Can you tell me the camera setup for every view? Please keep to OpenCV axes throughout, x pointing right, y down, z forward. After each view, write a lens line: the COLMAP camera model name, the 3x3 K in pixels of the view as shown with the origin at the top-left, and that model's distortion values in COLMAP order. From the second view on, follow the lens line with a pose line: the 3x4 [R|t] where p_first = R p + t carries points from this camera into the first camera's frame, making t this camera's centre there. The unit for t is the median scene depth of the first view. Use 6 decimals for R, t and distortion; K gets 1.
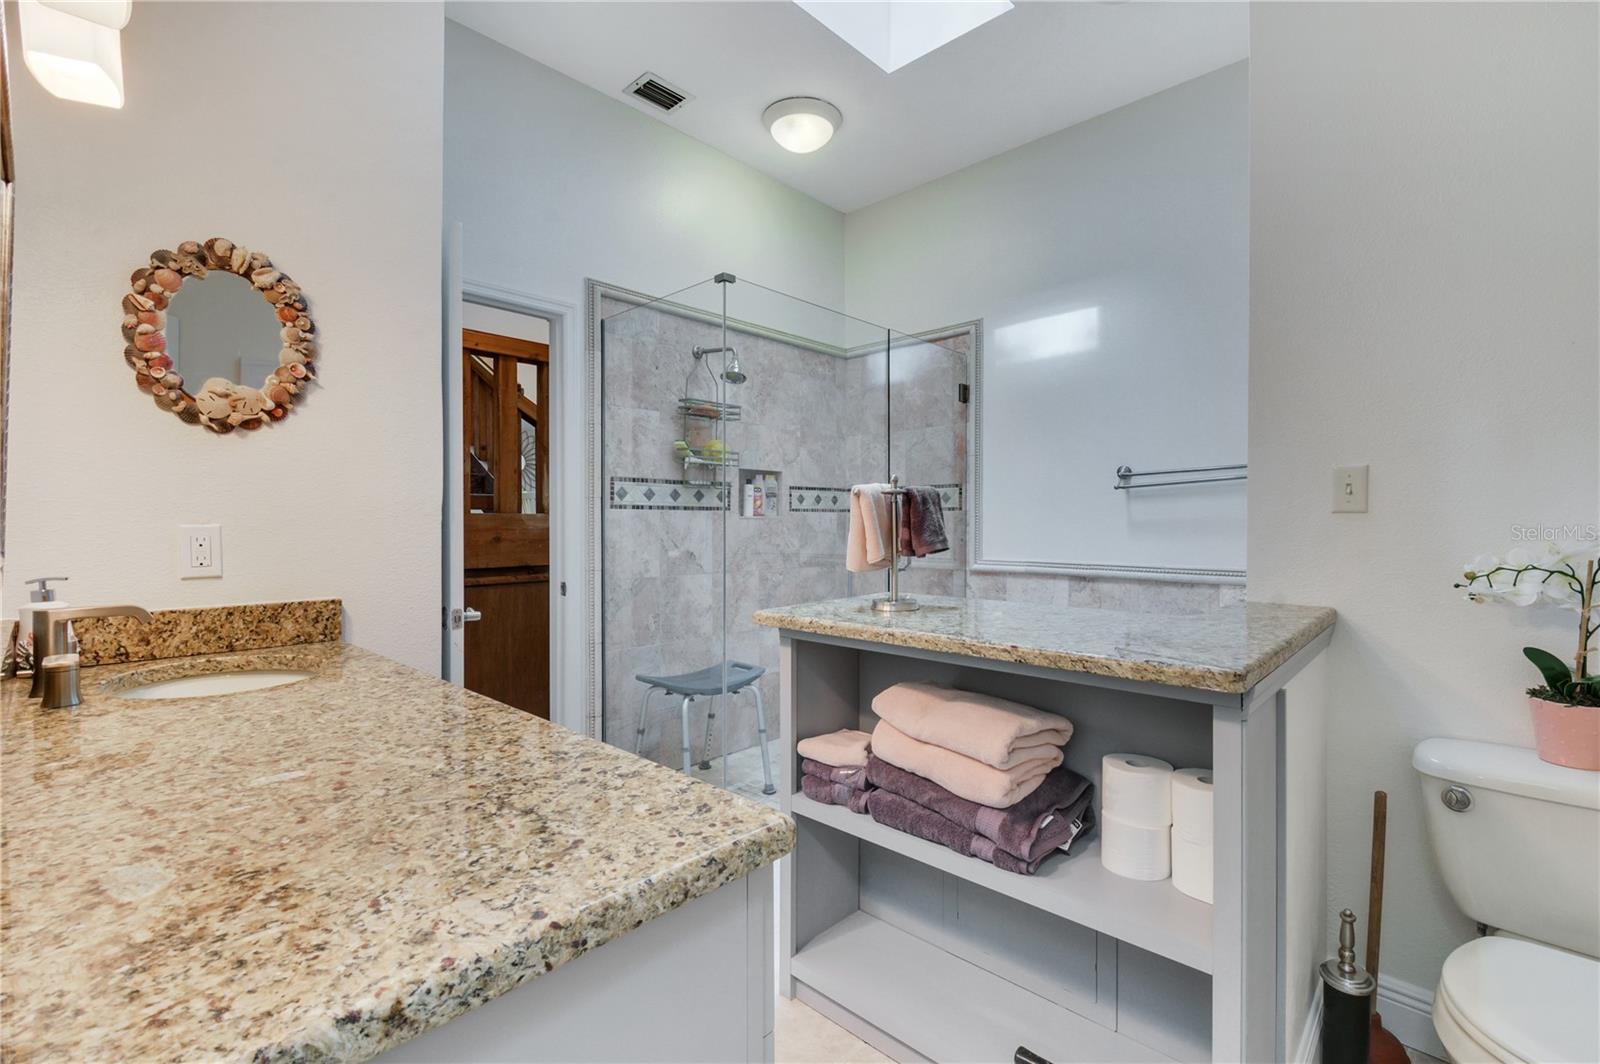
lens RADIAL K [[711.0, 0, 793.7], [0, 711.0, 530.3], [0, 0, 1]] dist [0.001235, -0.000031]
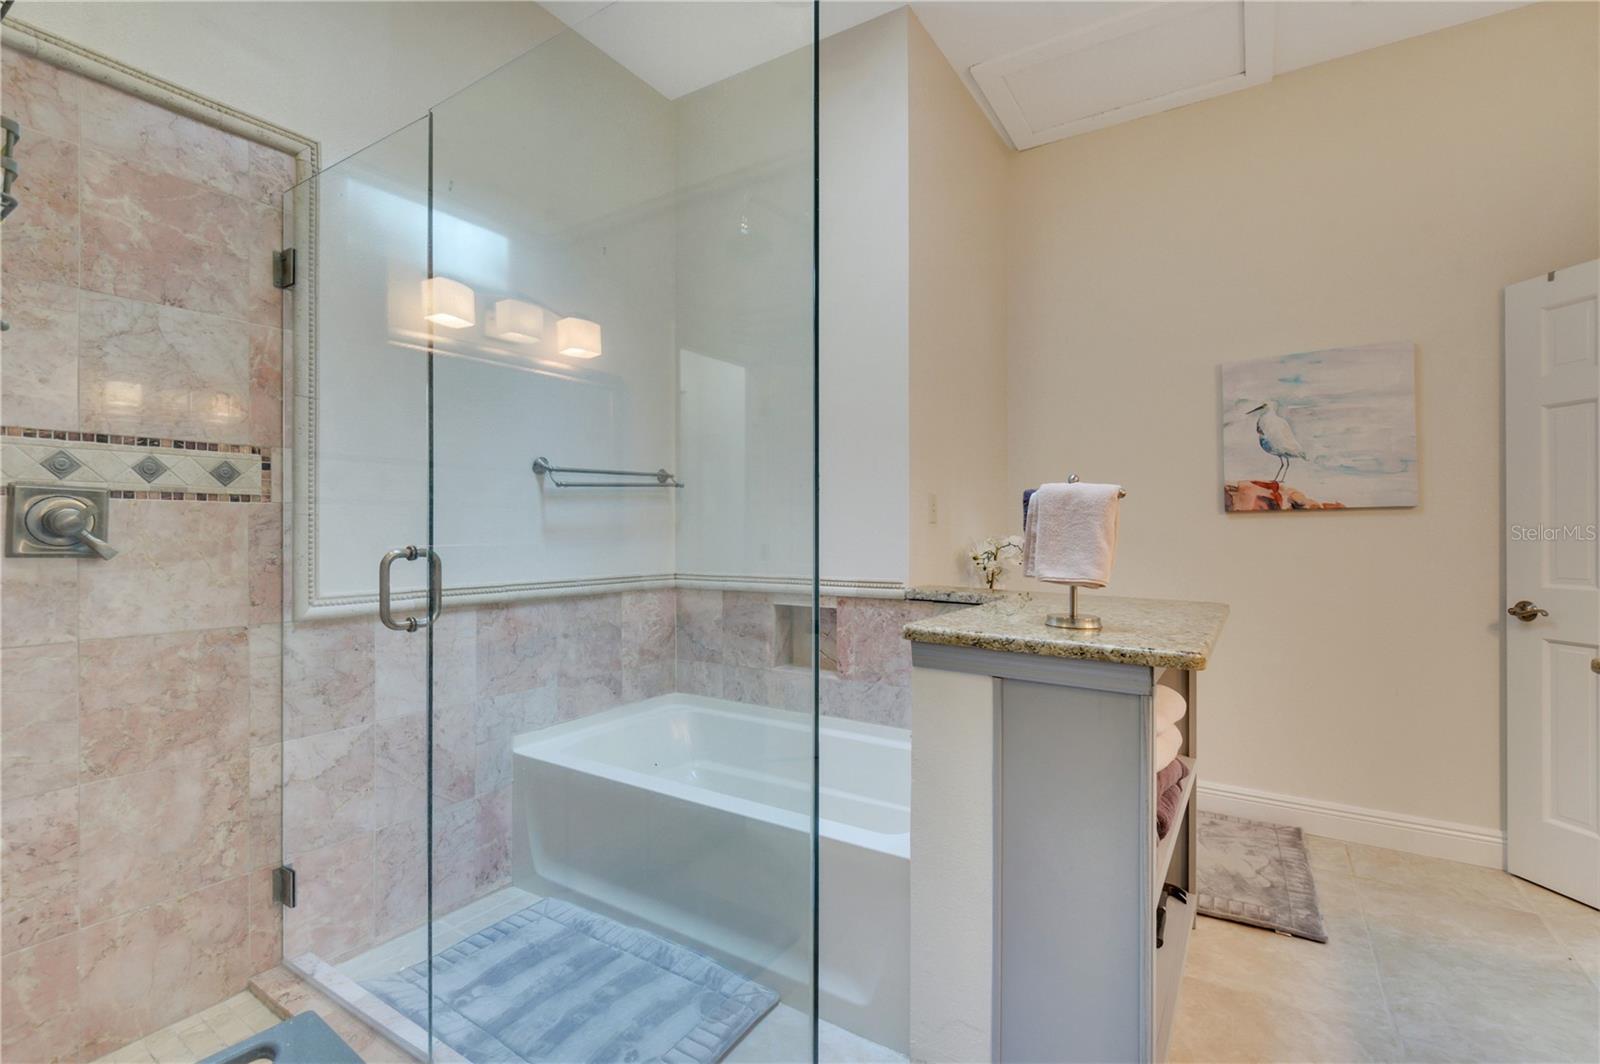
lens RADIAL K [[716.4, 0, 801.2], [0, 716.4, 535.1], [0, 0, 1]] dist [0.001361, -0.005287]
pose [[-0.184398, -0.002788, 0.982848, -0.364892], [0.012812, 0.999904, 0.005240, -0.003498], [-0.982768, 0.013558, -0.184344, 0.835530]]
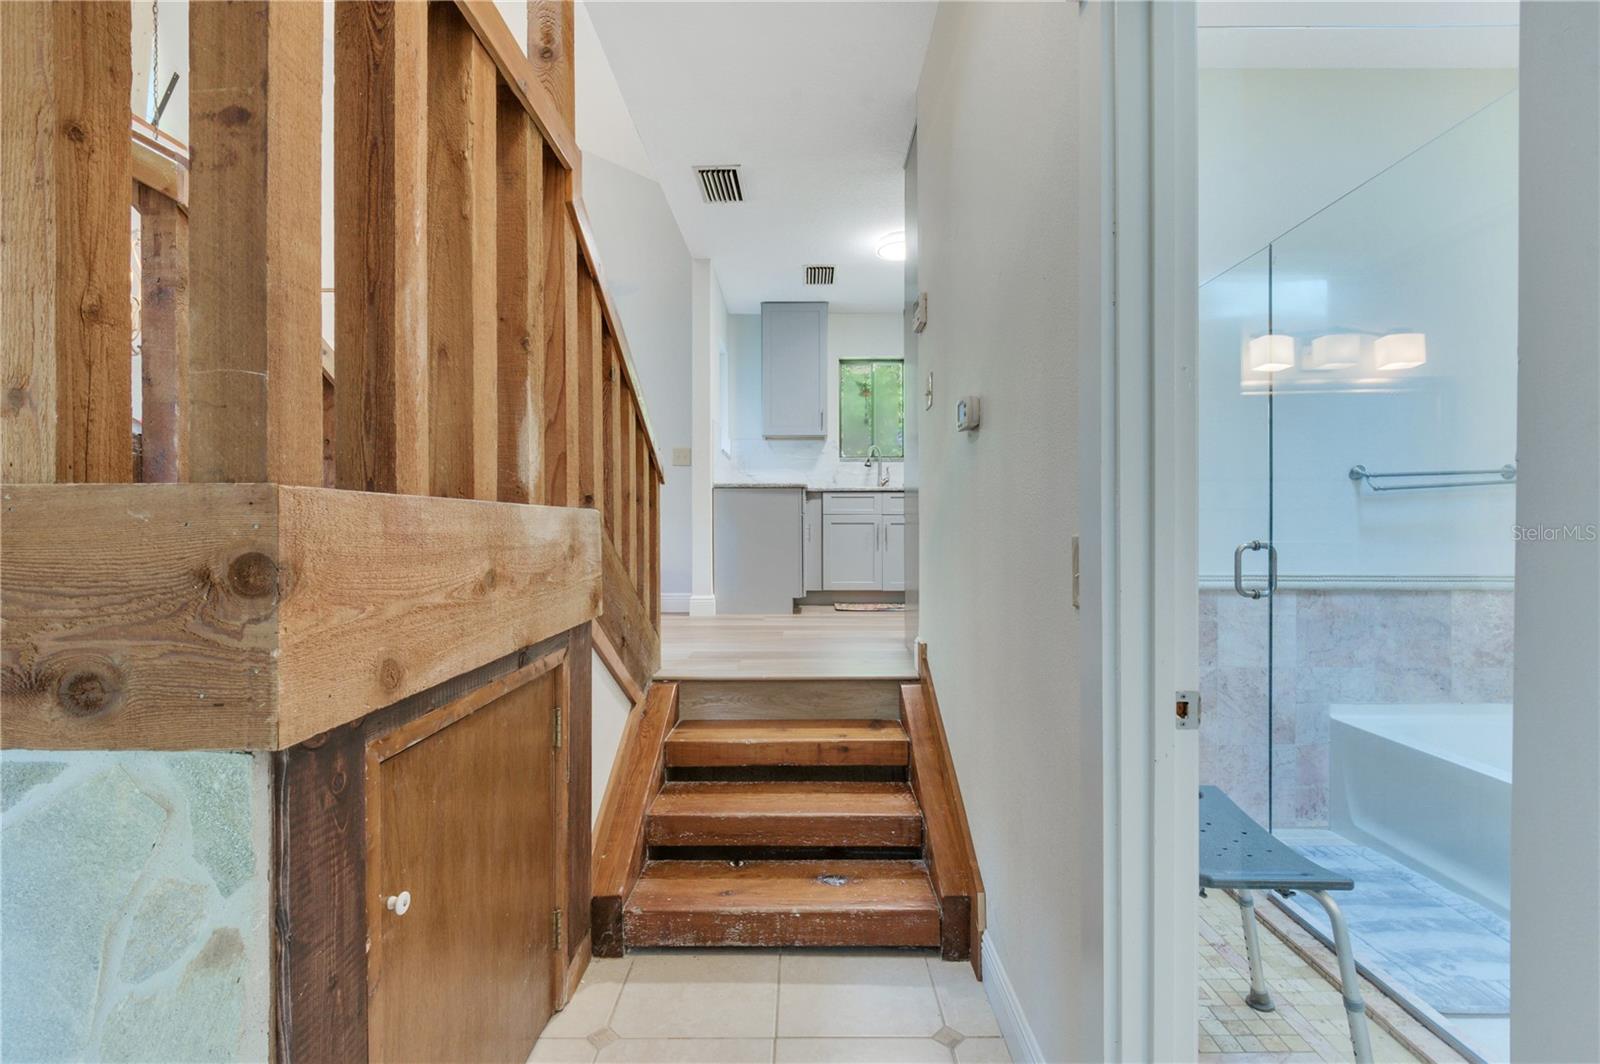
lens RADIAL K [[725.3, 0, 805.4], [0, 725.3, 524.2], [0, 0, 1]] dist [-0.001033, -0.000687]
pose [[0.723835, 0.005869, 0.689948, -0.659282], [0.006351, 0.999865, -0.015169, -0.005732], [-0.689944, 0.015362, 0.723700, 0.792467]]
